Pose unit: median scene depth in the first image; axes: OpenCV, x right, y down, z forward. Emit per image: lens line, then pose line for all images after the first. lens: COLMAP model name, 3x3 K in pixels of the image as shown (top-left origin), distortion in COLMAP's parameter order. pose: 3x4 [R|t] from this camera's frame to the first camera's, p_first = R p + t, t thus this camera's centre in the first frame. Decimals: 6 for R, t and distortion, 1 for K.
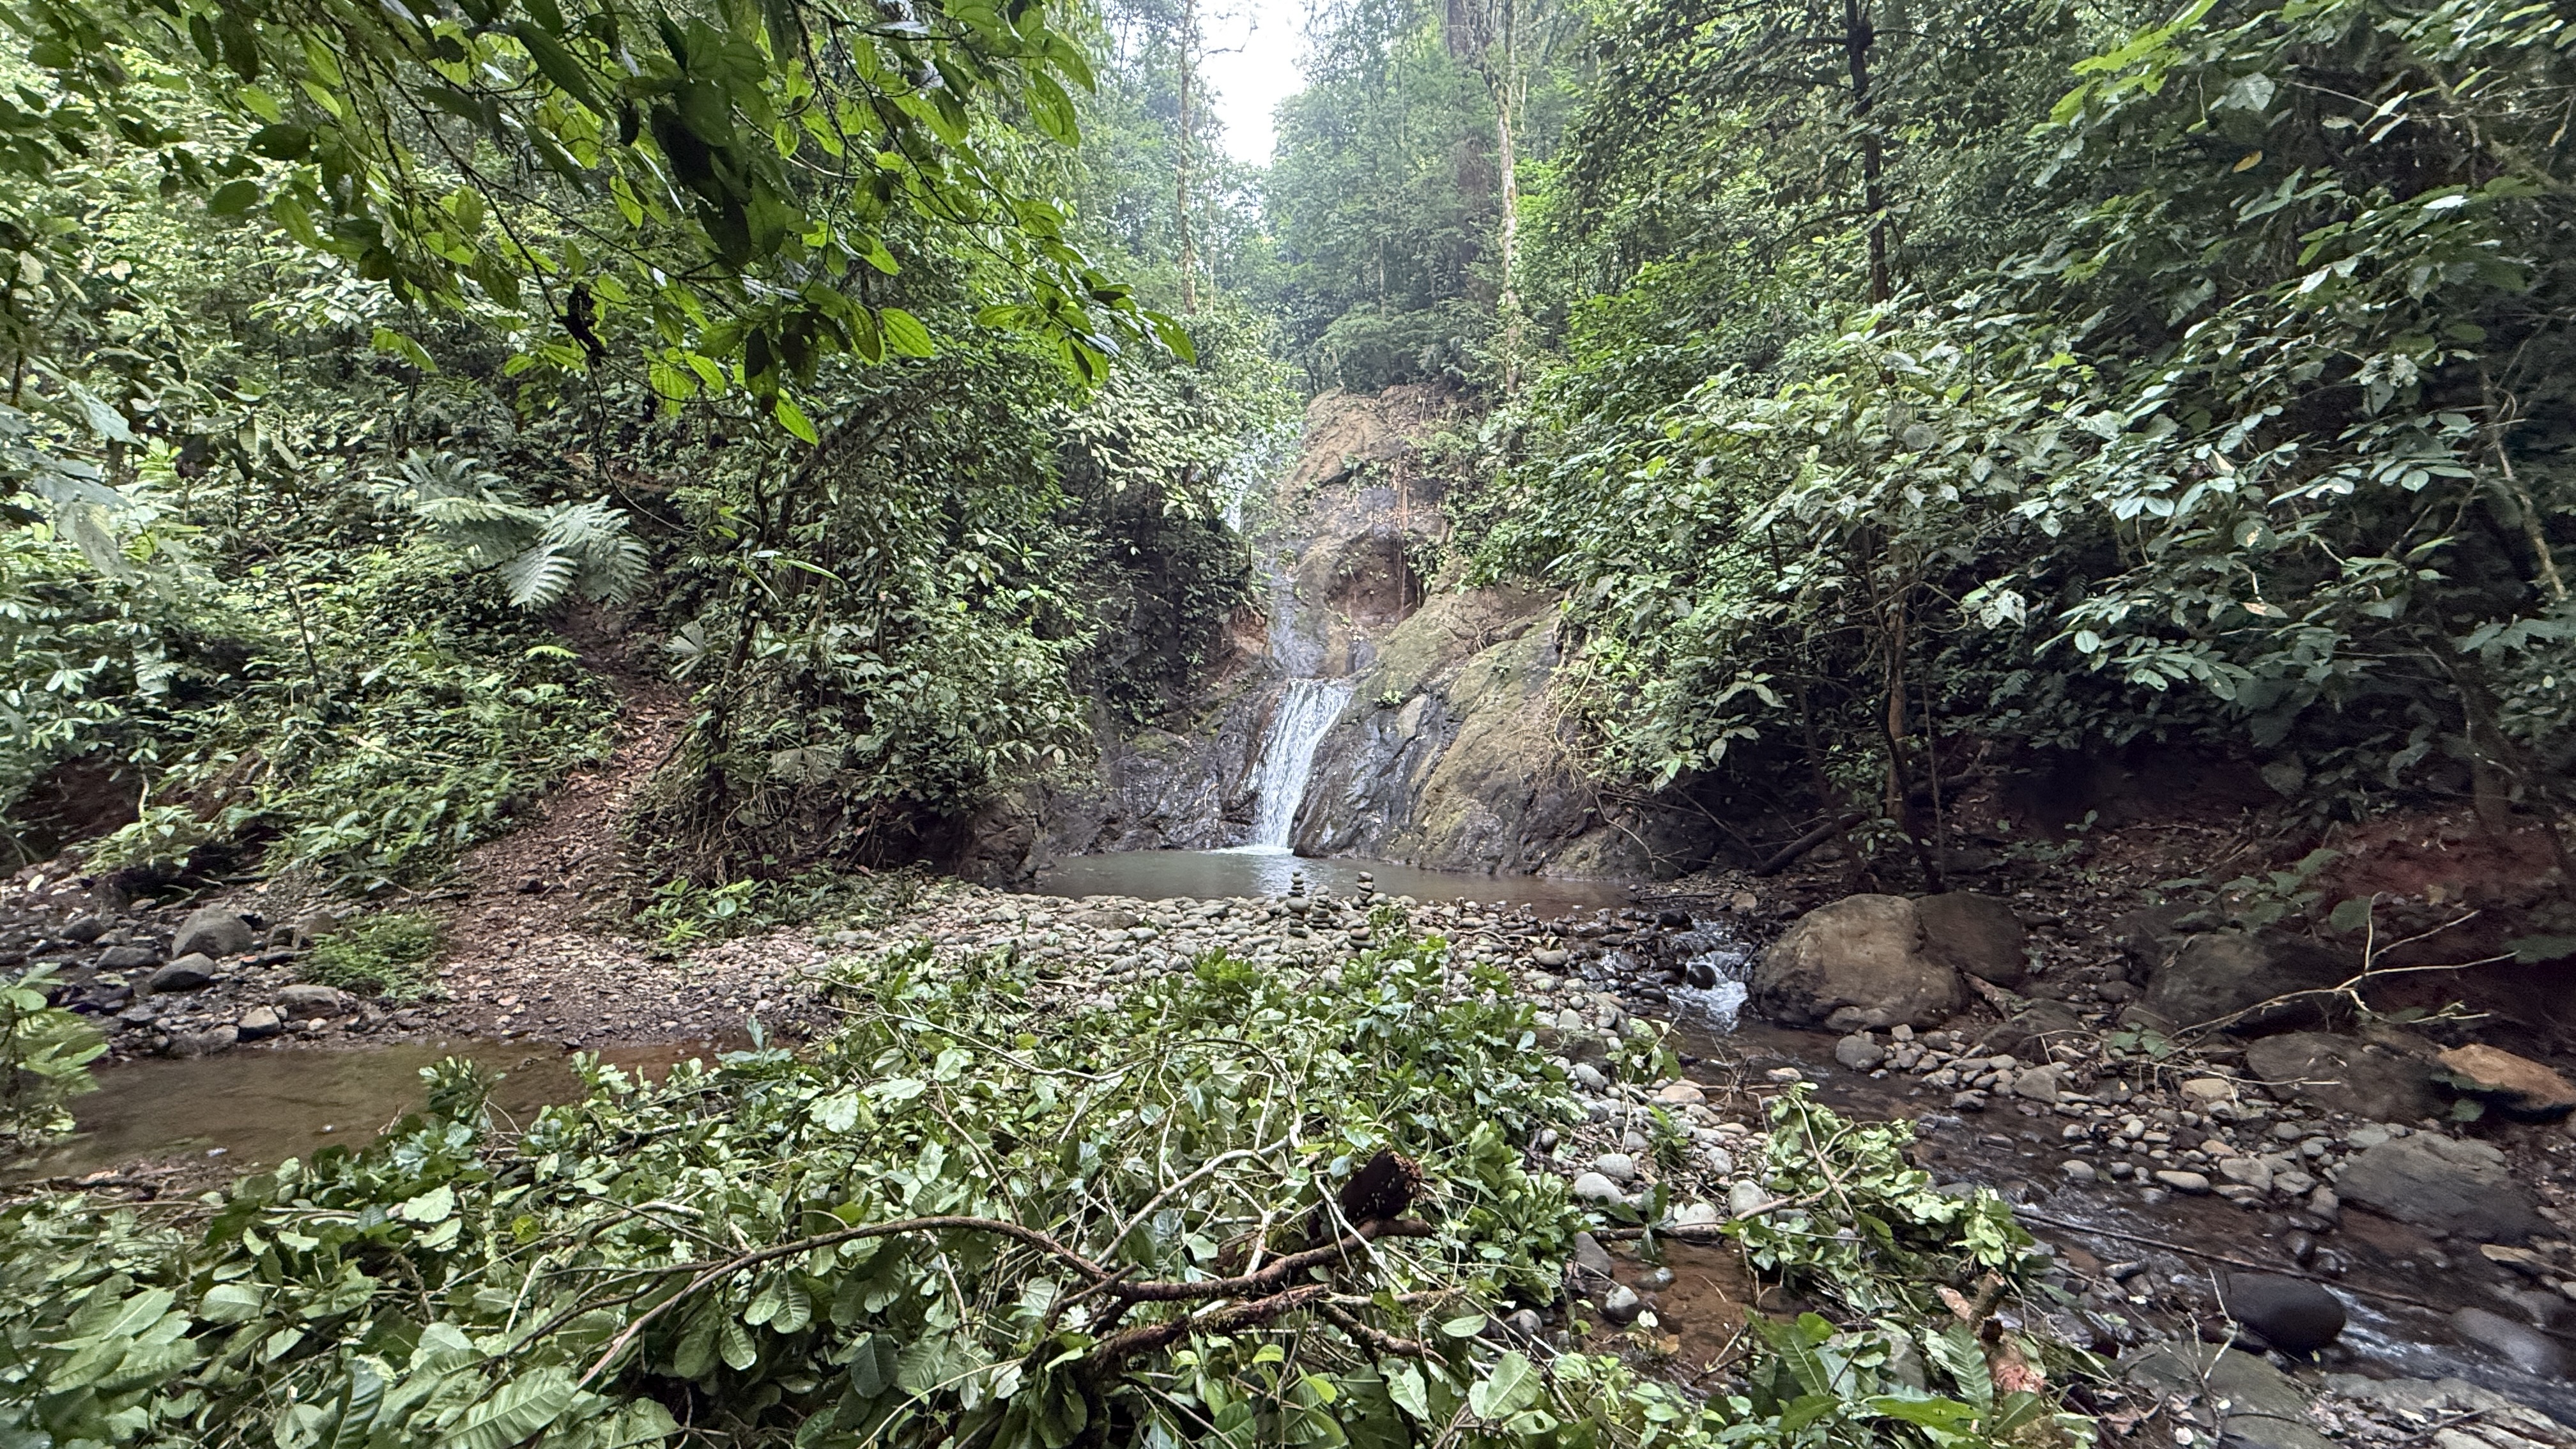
lens RADIAL K [[1017.6, 0, 1287.1], [0, 1017.6, 735.0], [0, 0, 1]] dist [0.000264, 0.000582]
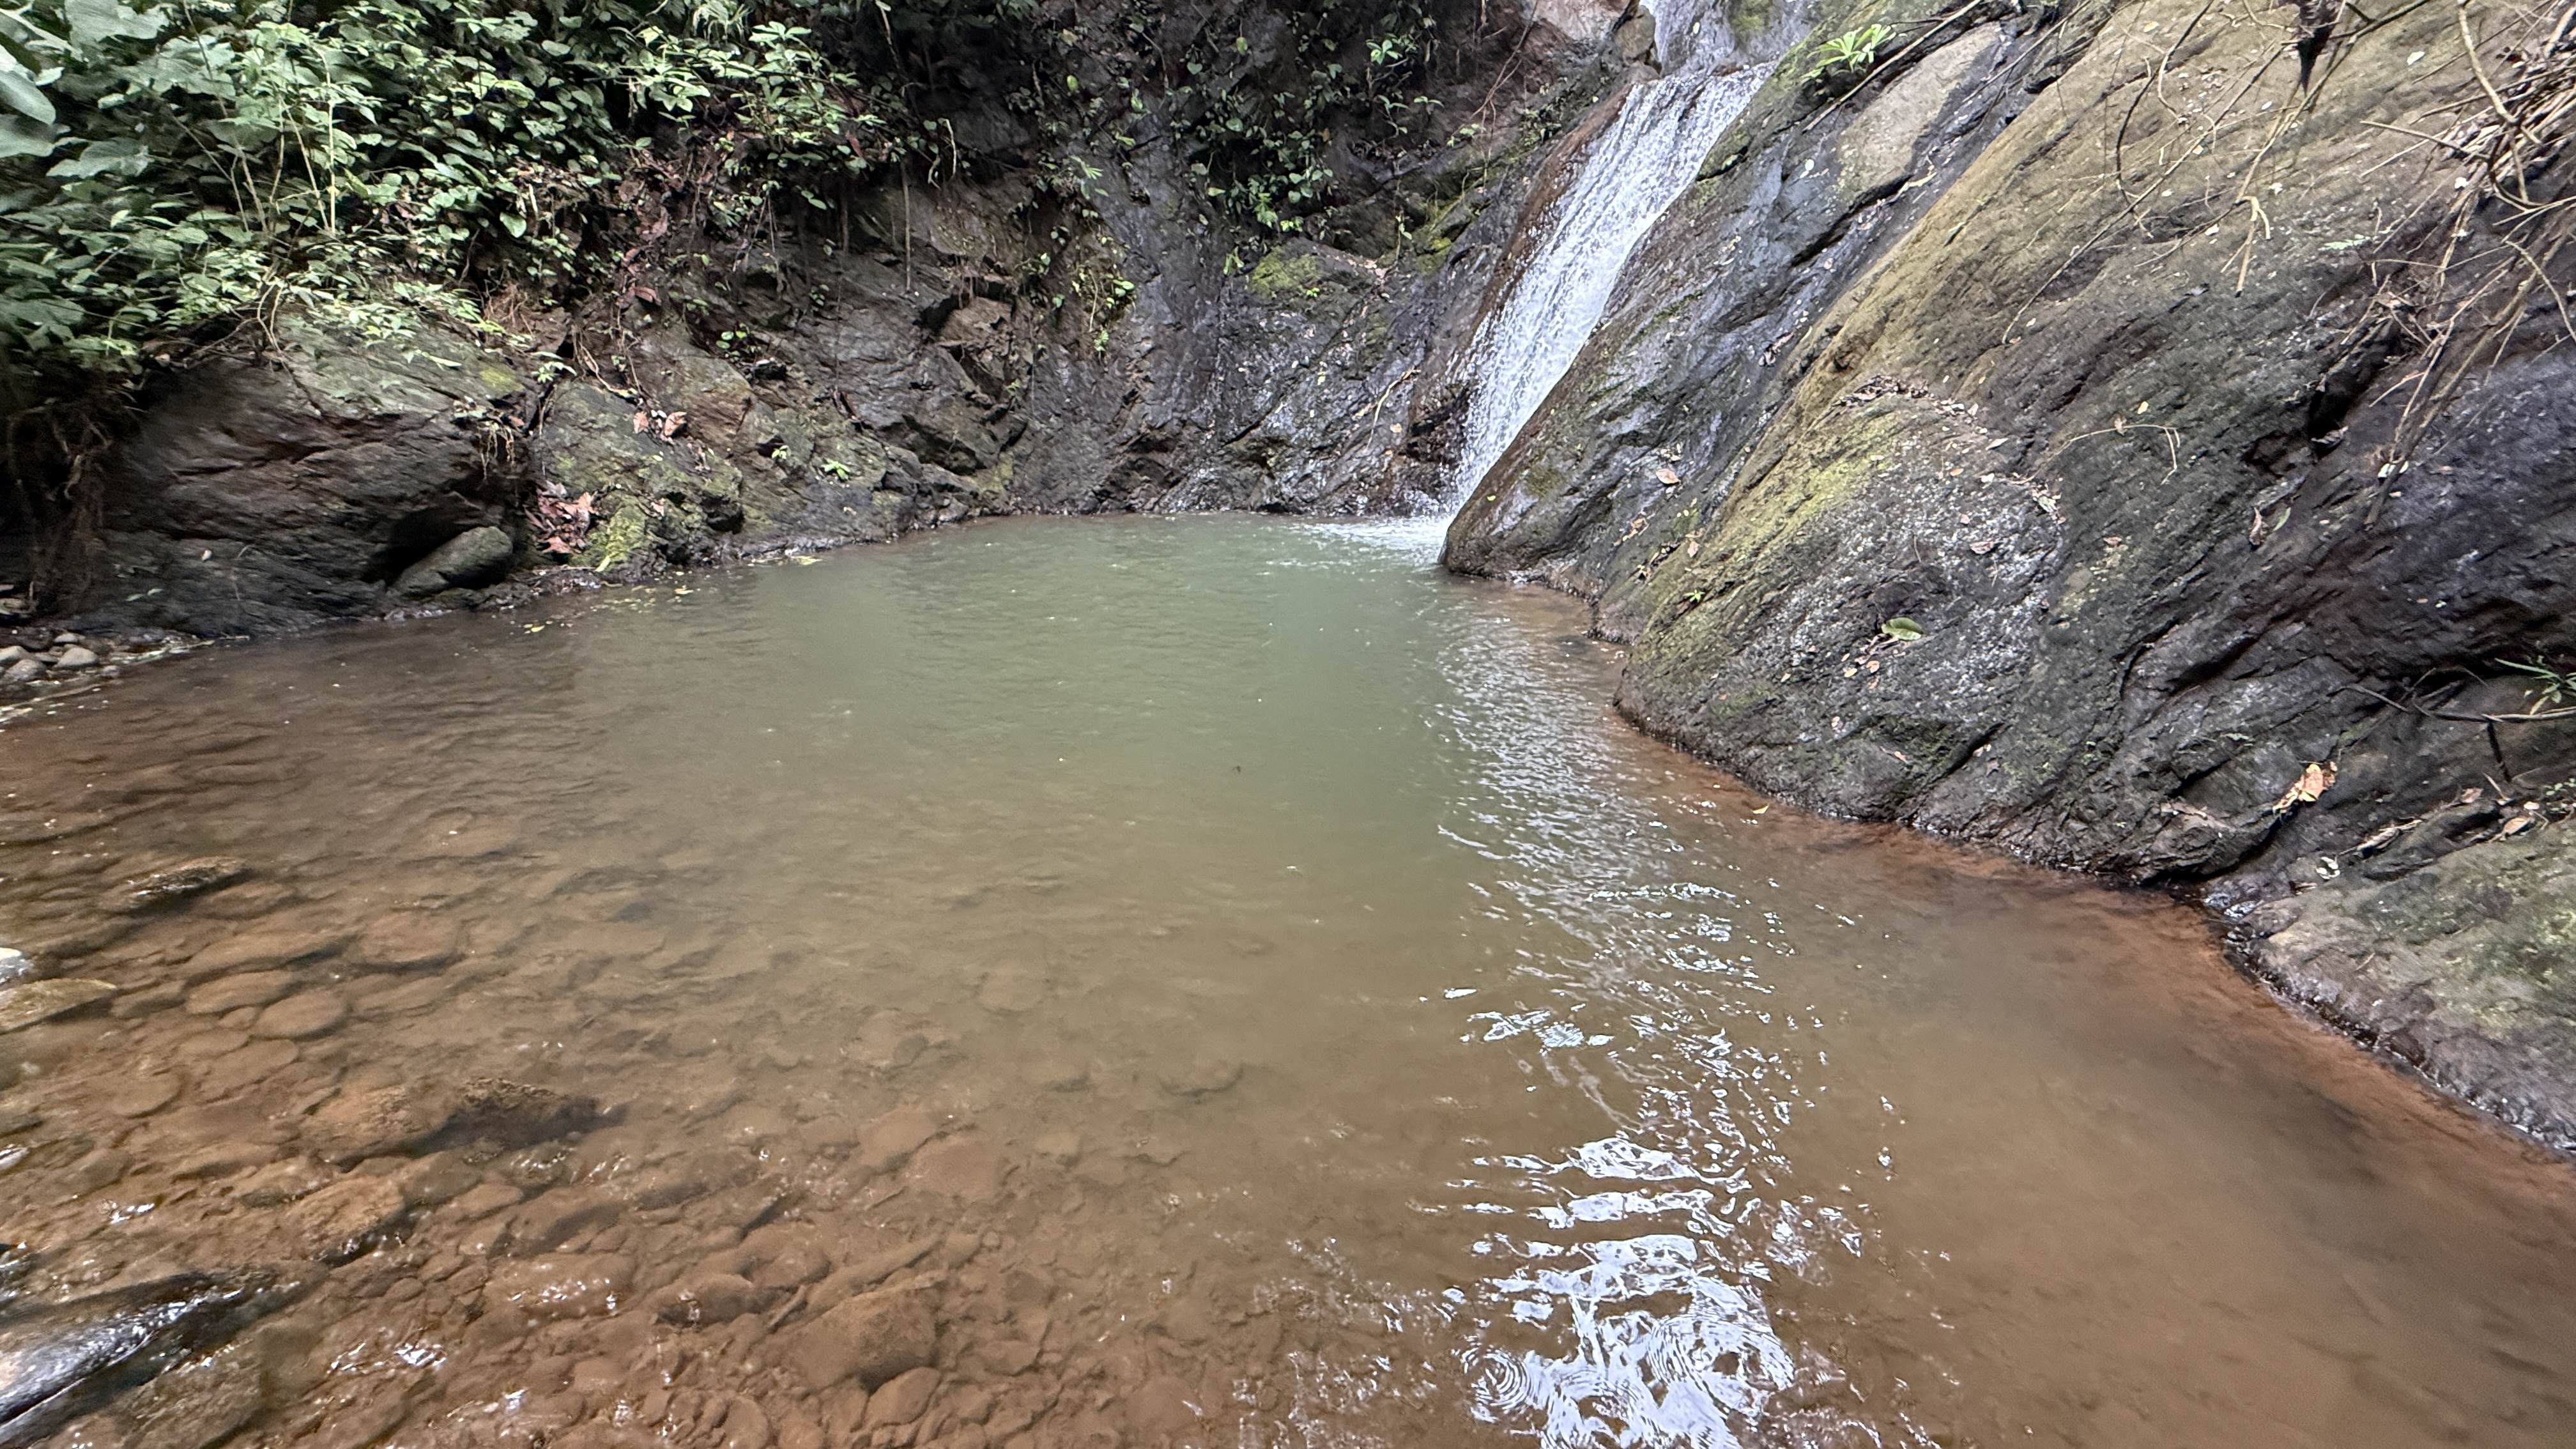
lens RADIAL K [[1019.1, 0, 1291.7], [0, 1019.1, 727.9], [0, 0, 1]] dist [0.002245, -0.000402]
pose [[0.832929, 0.181839, -0.522650, 0.269360], [0.012106, 0.938257, 0.345728, 0.074136], [0.553247, -0.294294, 0.779300, 1.056704]]
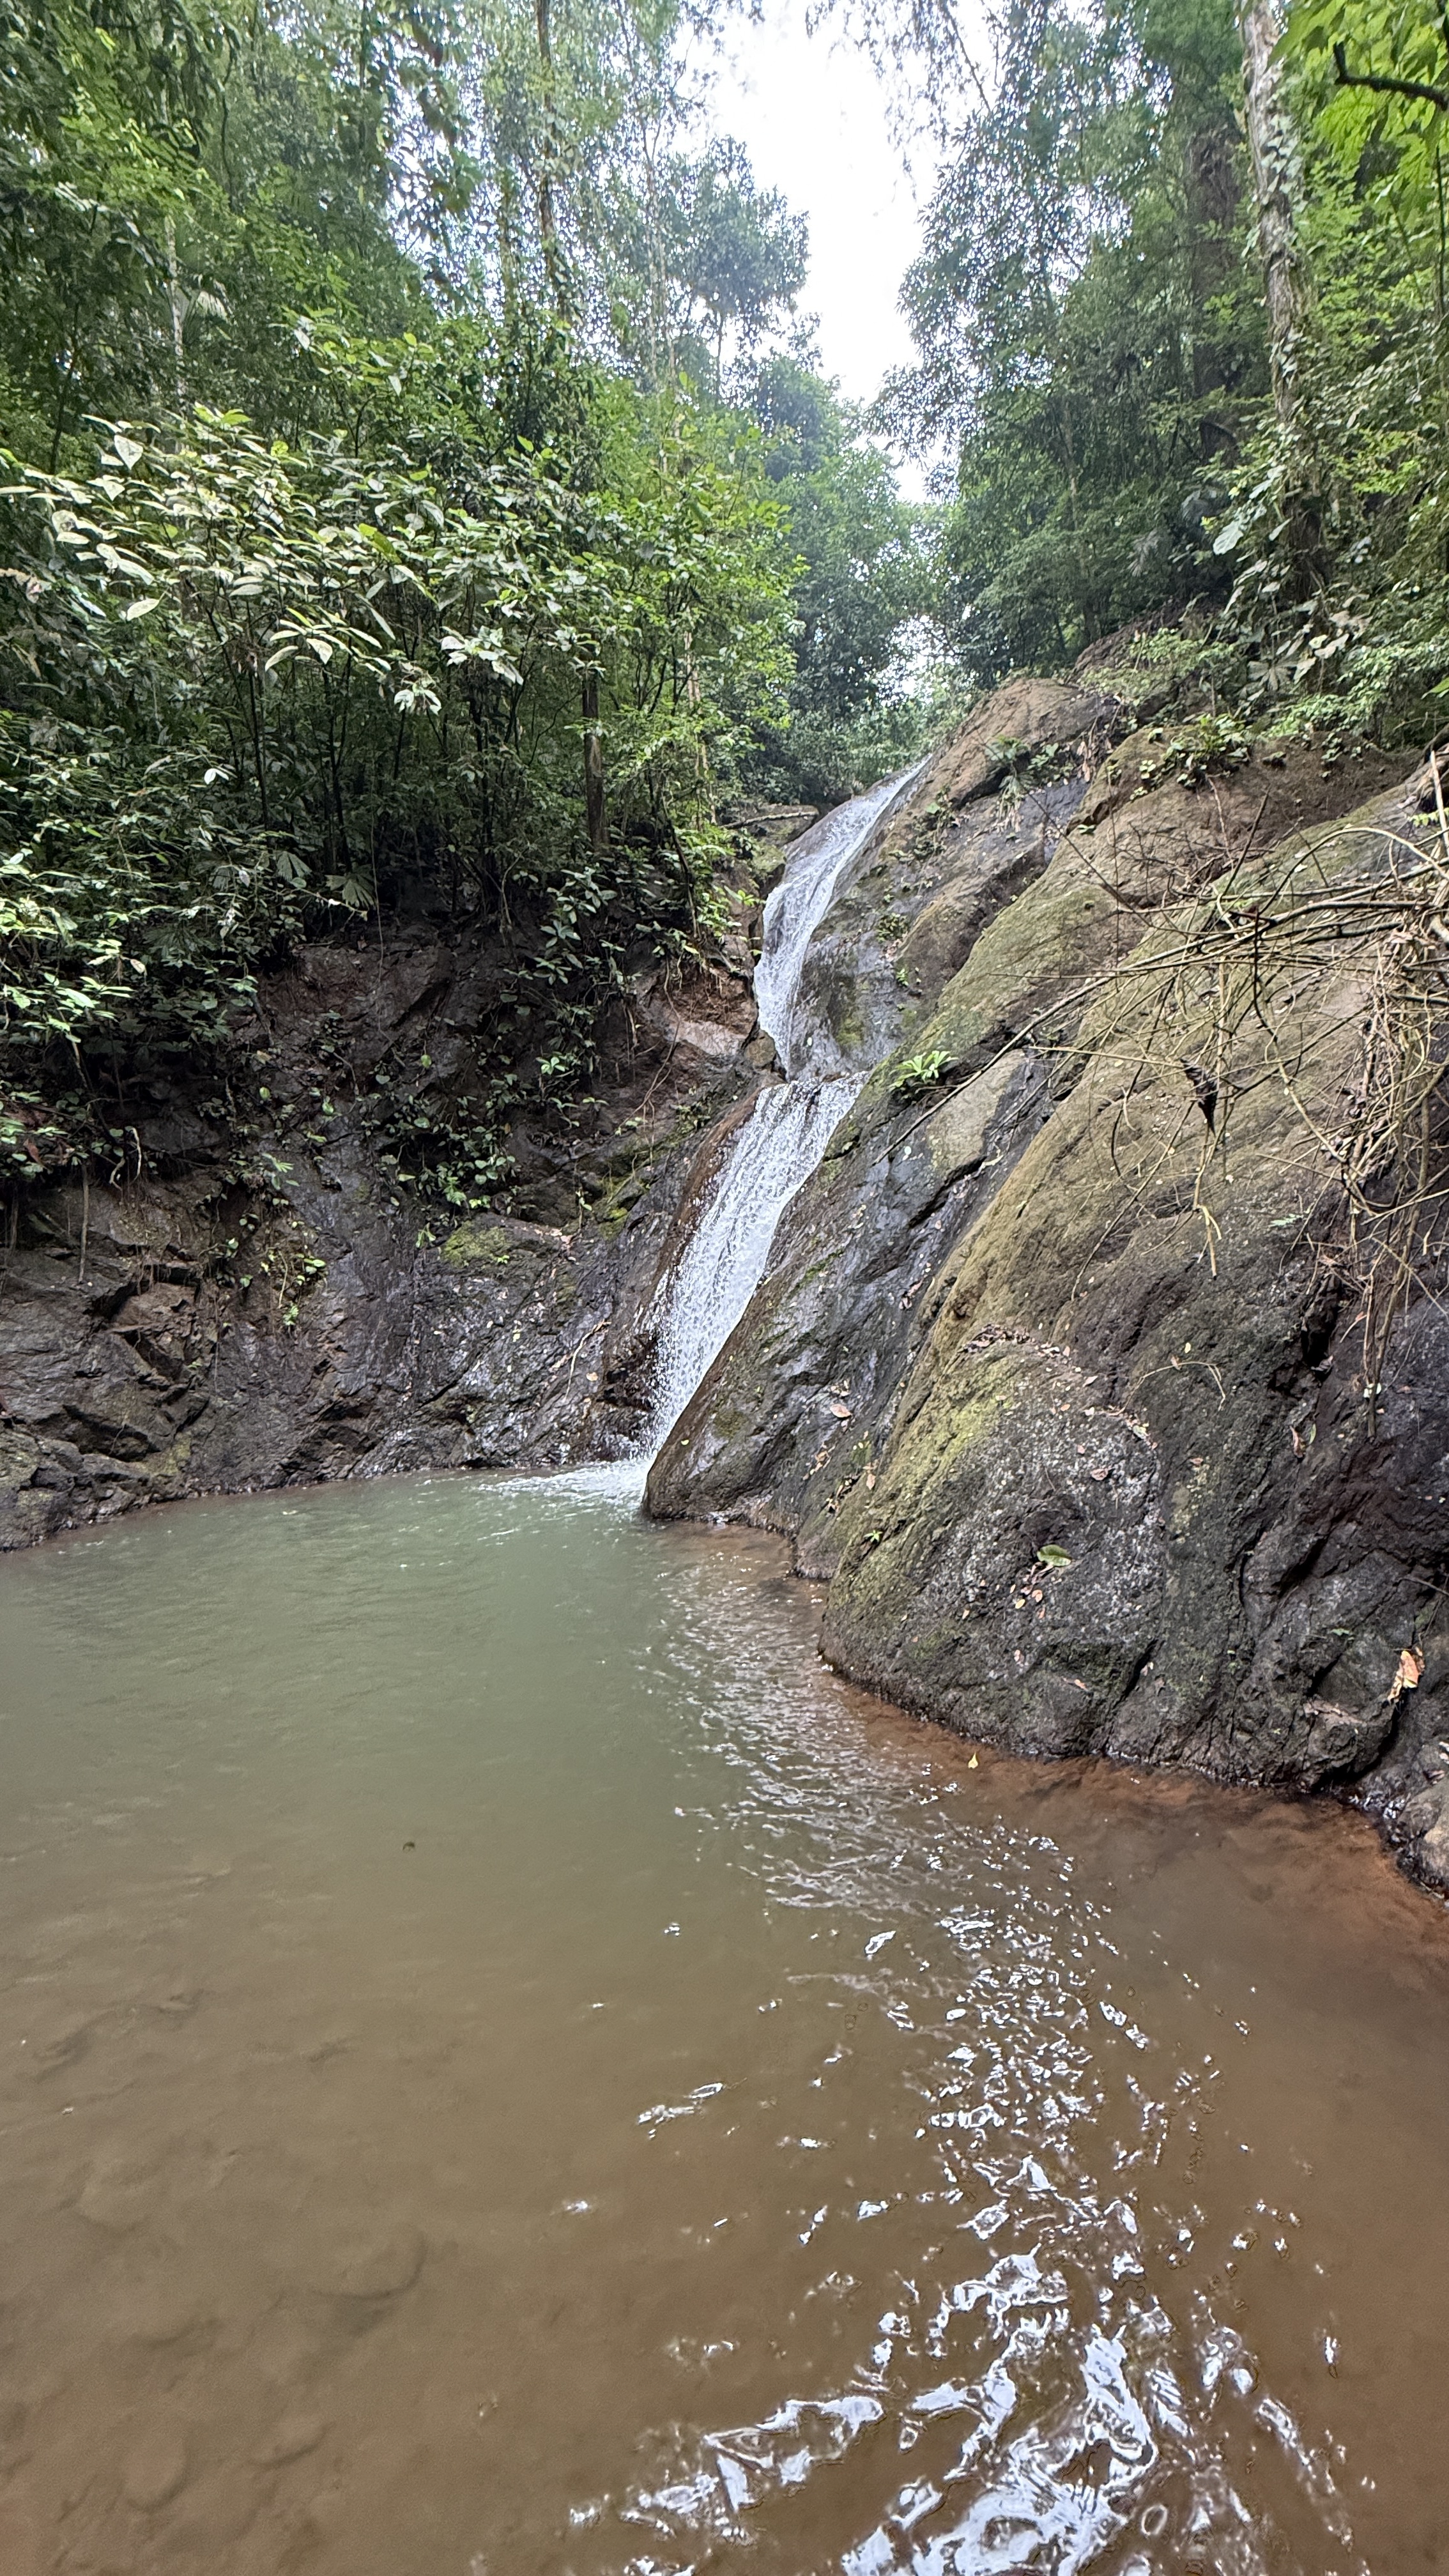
lens RADIAL K [[1015.1, 0, 724.5], [0, 1015.1, 1288.0], [0, 0, 1]] dist [0.000964, -0.000561]
pose [[0.931500, -0.065215, -0.357847, 0.278746], [0.072837, 0.997313, 0.007846, 0.060220], [0.356373, -0.033373, 0.933747, 1.061922]]
